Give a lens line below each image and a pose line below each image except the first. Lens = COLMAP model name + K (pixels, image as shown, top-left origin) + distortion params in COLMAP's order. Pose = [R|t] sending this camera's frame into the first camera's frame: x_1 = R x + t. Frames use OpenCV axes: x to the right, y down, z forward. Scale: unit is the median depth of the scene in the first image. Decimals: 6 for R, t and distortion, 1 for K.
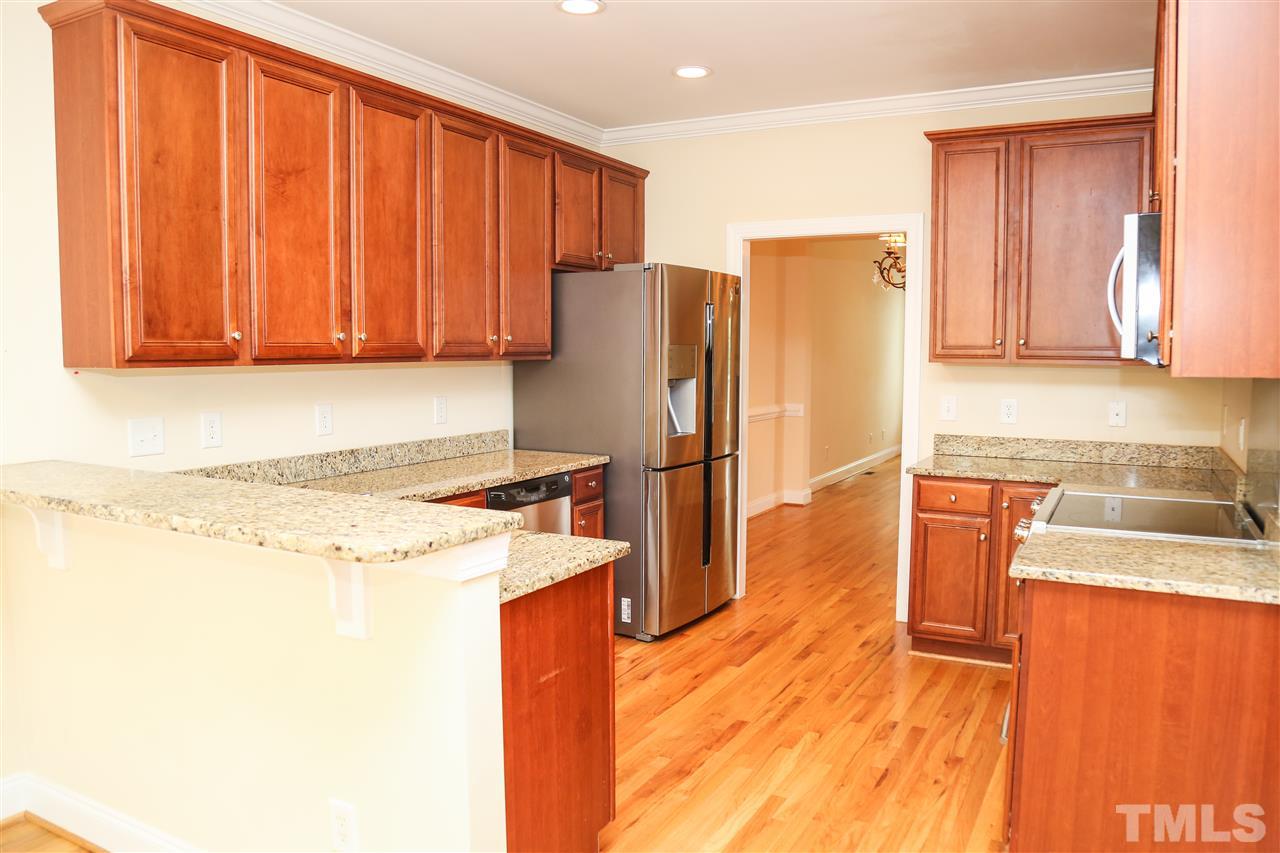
lens RADIAL K [[898.3, 0, 640.0], [0, 898.3, 426.5], [0, 0, 1]] dist [-0.119318, 0.061634]
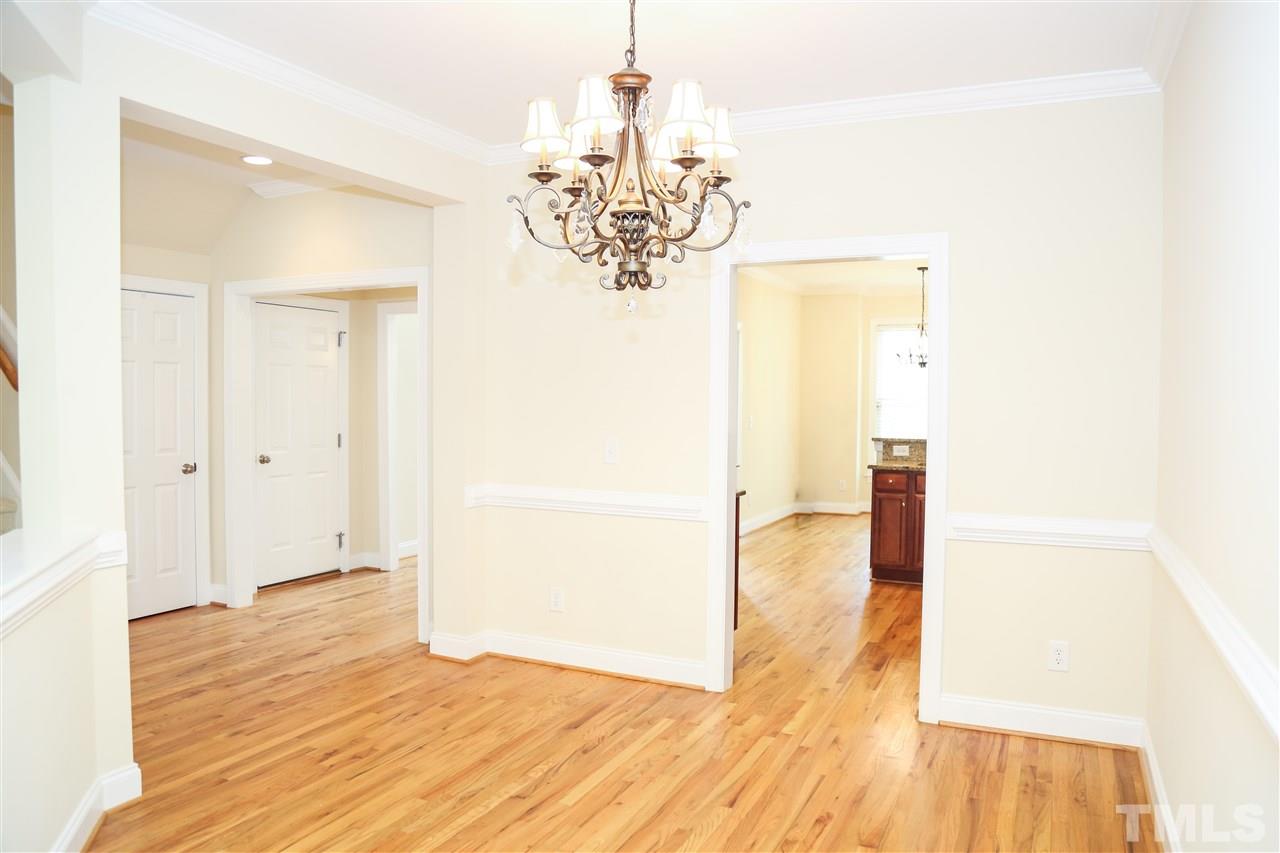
lens RADIAL K [[898.3, 0, 640.0], [0, 898.3, 426.5], [0, 0, 1]] dist [-0.119318, 0.061634]
pose [[-0.997911, -0.008725, -0.064009, 0.544756], [-0.016248, 0.992883, 0.117977, -0.193926], [0.062524, 0.118770, -0.990951, 2.290977]]
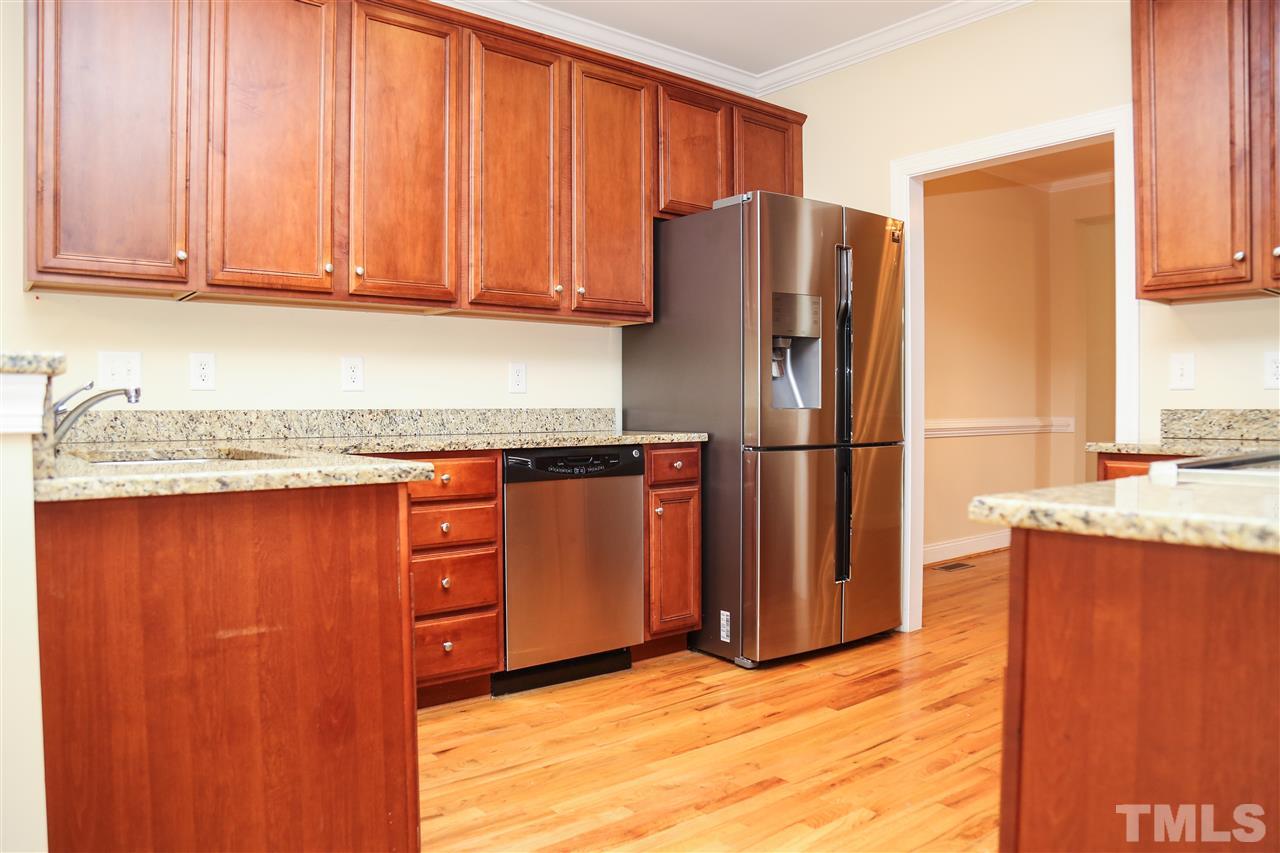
lens RADIAL K [[875.0, 0, 640.0], [0, 875.0, 426.5], [0, 0, 1]] dist [-0.120503, 0.058045]
pose [[0.926348, 0.003676, -0.376651, 0.233798], [-0.026717, 0.998075, -0.055968, 0.081585], [0.375720, 0.061909, 0.924663, 0.270405]]
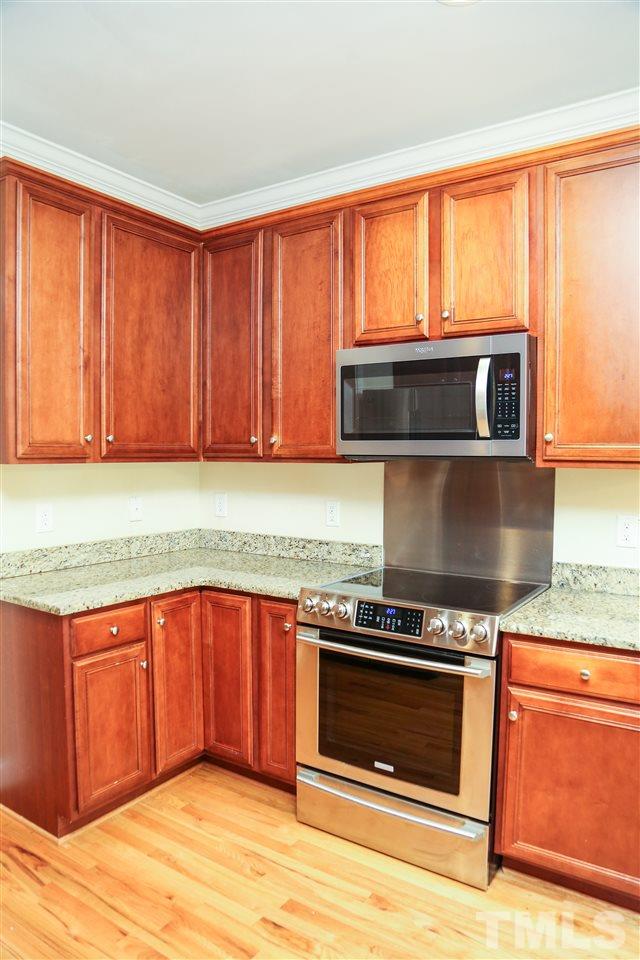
lens RADIAL K [[656.3, 0, 320.0], [0, 656.3, 480.0], [0, 0, 1]] dist [-0.120503, 0.058045]
pose [[0.089441, -0.046051, 0.994927, -0.212455], [0.079173, 0.996098, 0.038987, -0.064746], [-0.992840, 0.075284, 0.092738, 0.747849]]
